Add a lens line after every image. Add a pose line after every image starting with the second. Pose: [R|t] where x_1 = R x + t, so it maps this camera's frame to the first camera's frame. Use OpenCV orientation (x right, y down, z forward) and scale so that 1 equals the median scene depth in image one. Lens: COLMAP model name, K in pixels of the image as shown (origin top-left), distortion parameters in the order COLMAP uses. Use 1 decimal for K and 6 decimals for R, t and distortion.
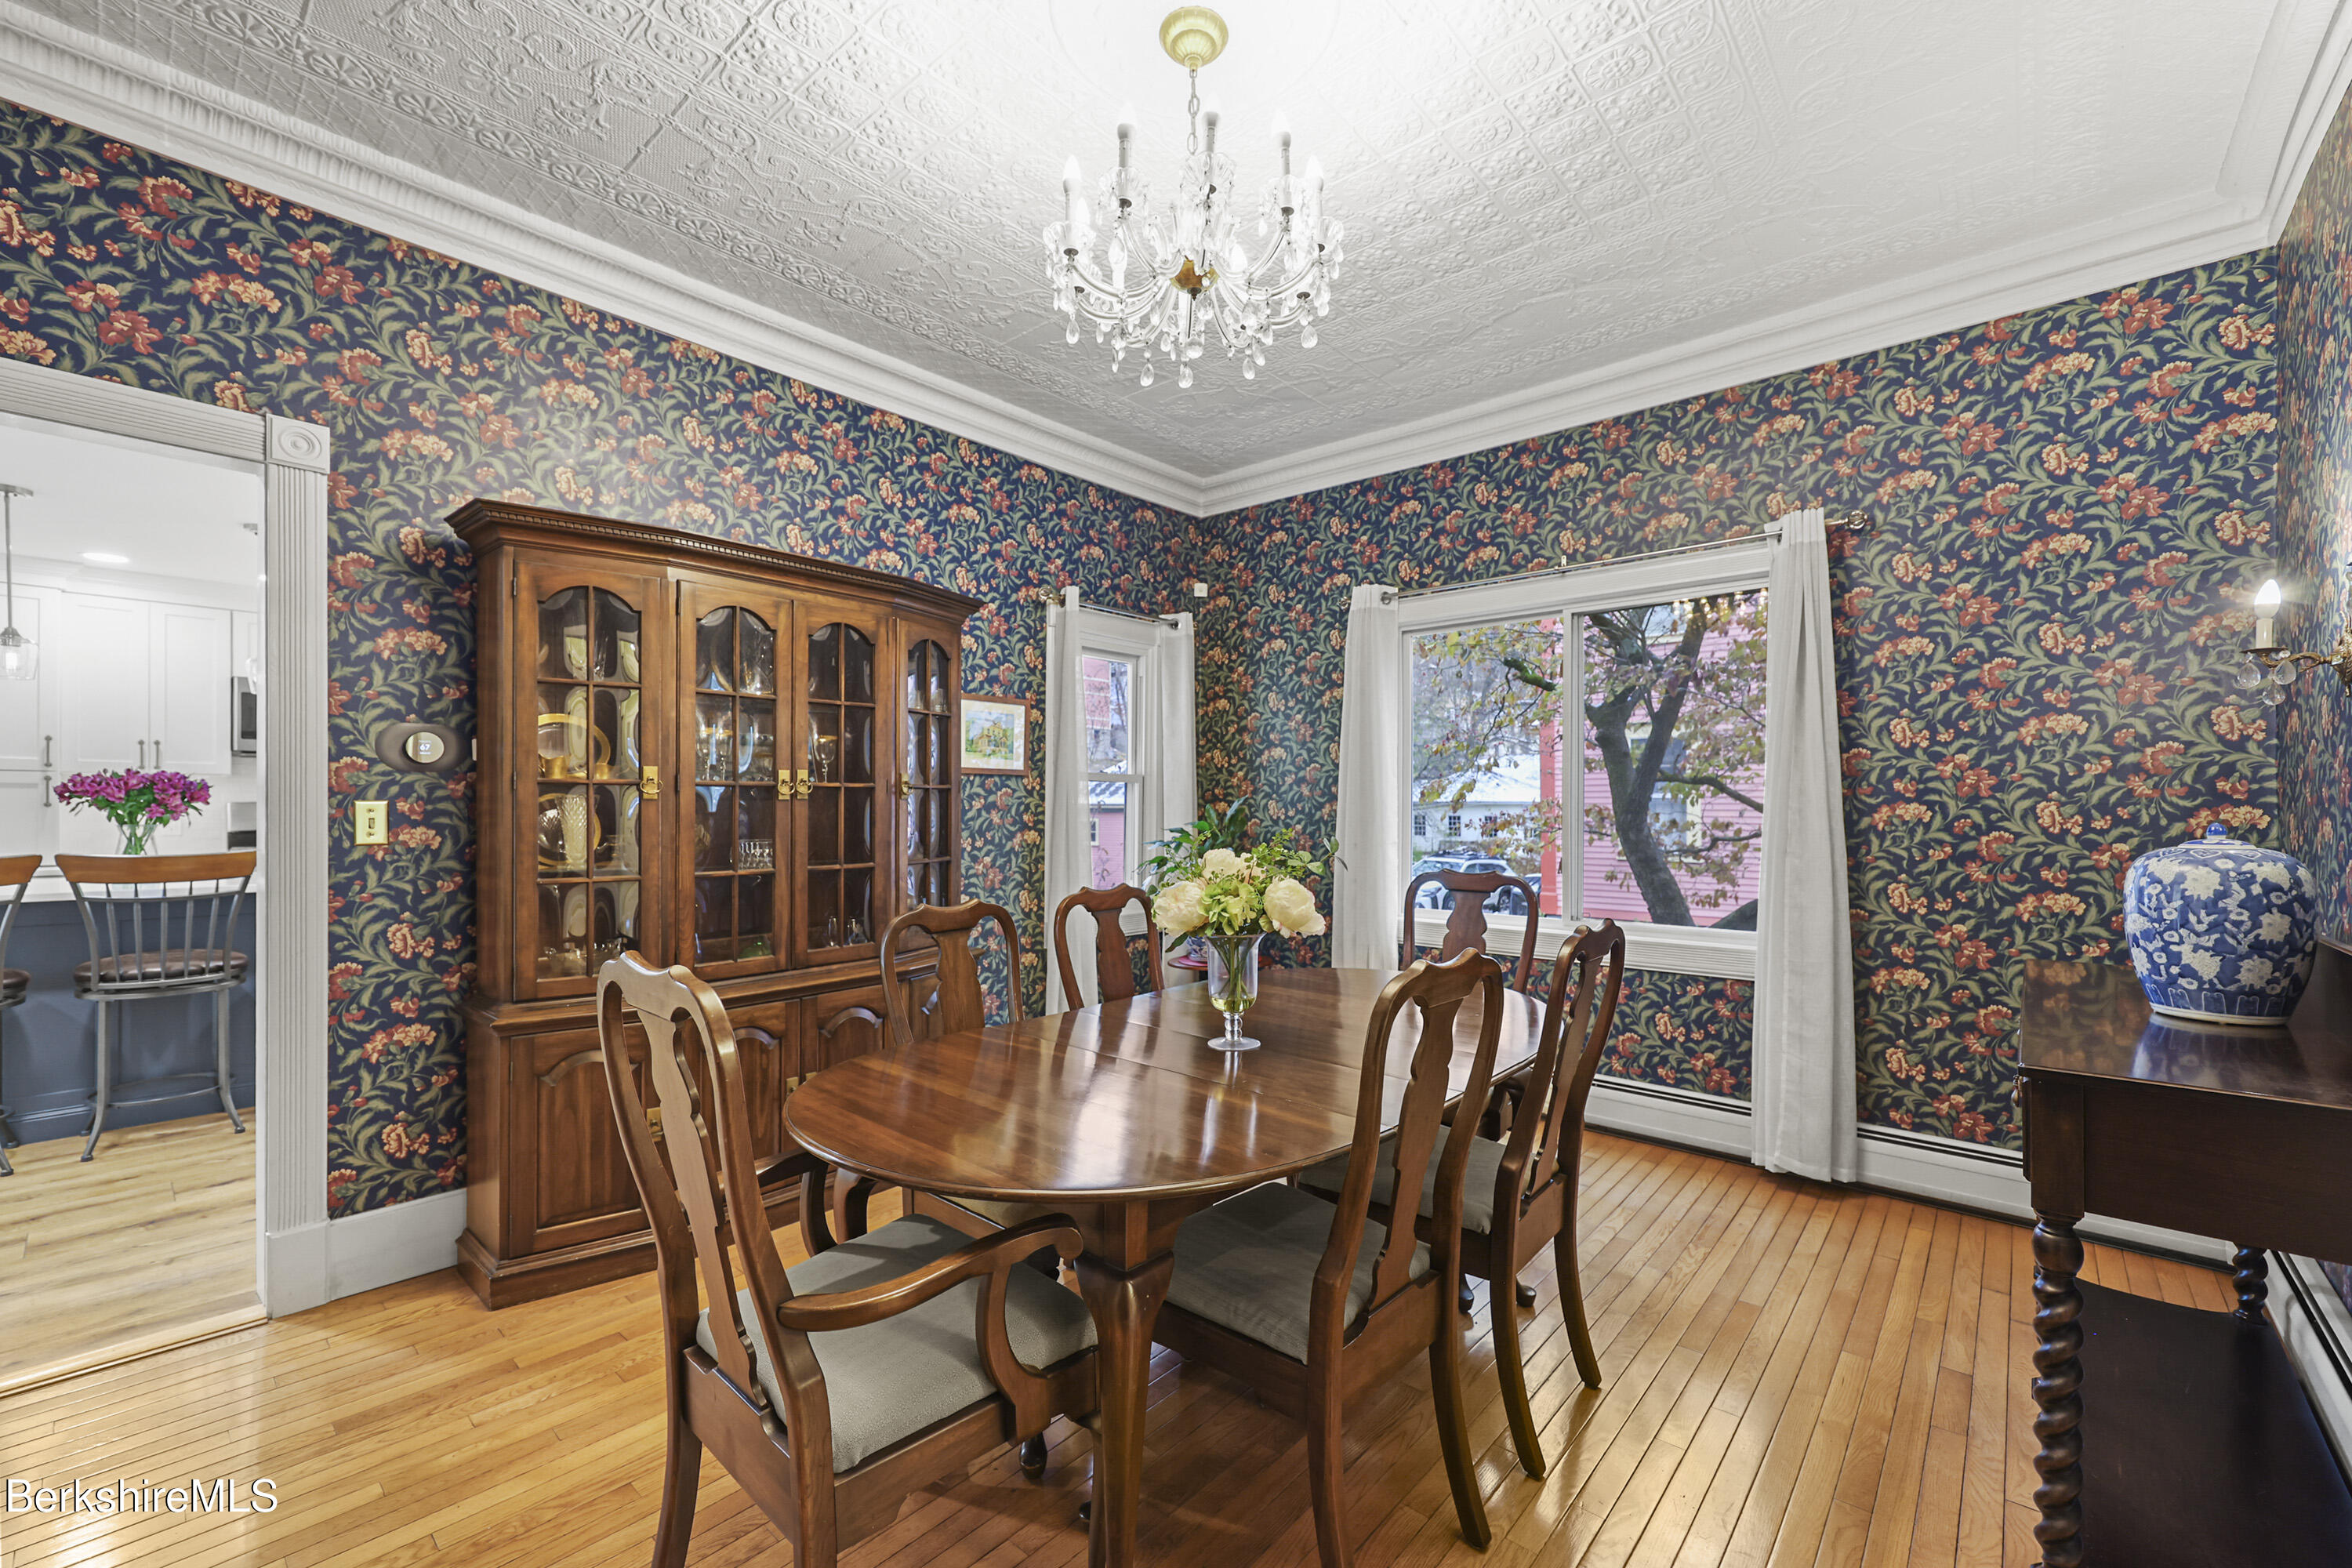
lens RADIAL K [[959.5, 0, 1182.0], [0, 959.5, 801.3], [0, 0, 1]] dist [0.000331, -0.000213]
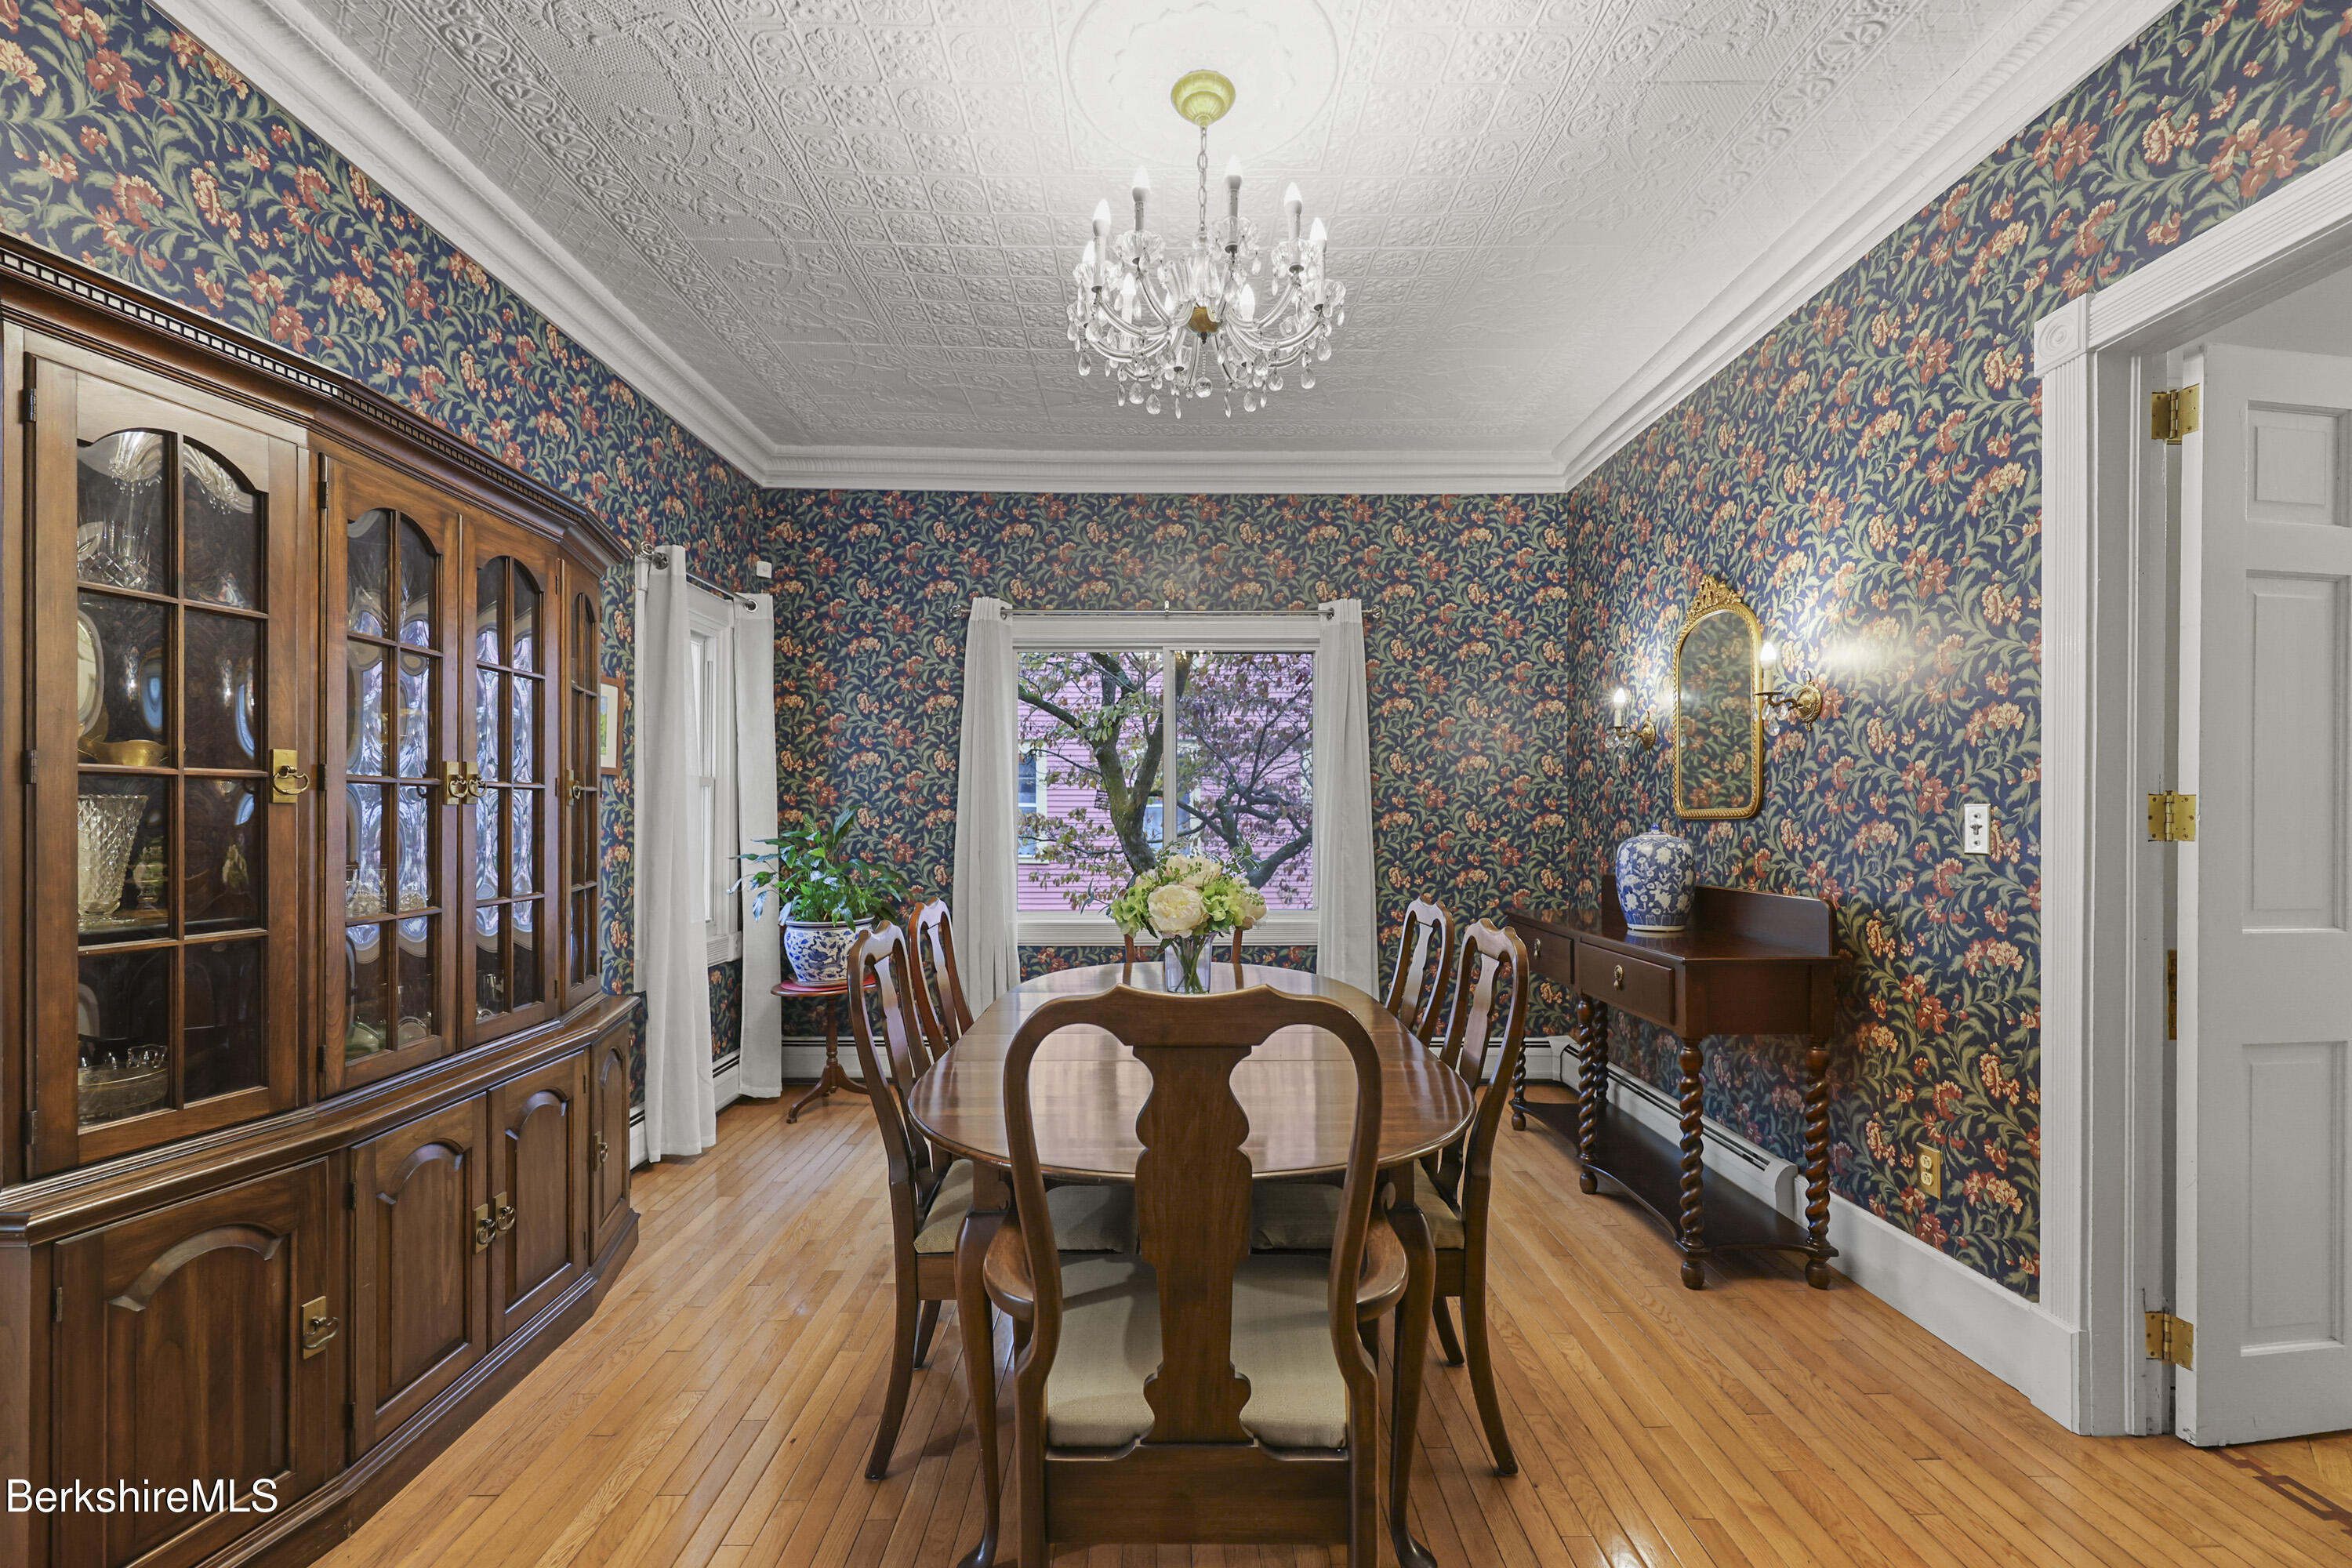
lens RADIAL K [[964.1, 0, 1178.0], [0, 964.1, 812.9], [0, 0, 1]] dist [0.001870, 0.000583]
pose [[0.743745, 0.000562, 0.668464, -0.366699], [-0.002819, 0.999993, 0.002297, 0.000784], [-0.668458, -0.003593, 0.743741, 0.107421]]
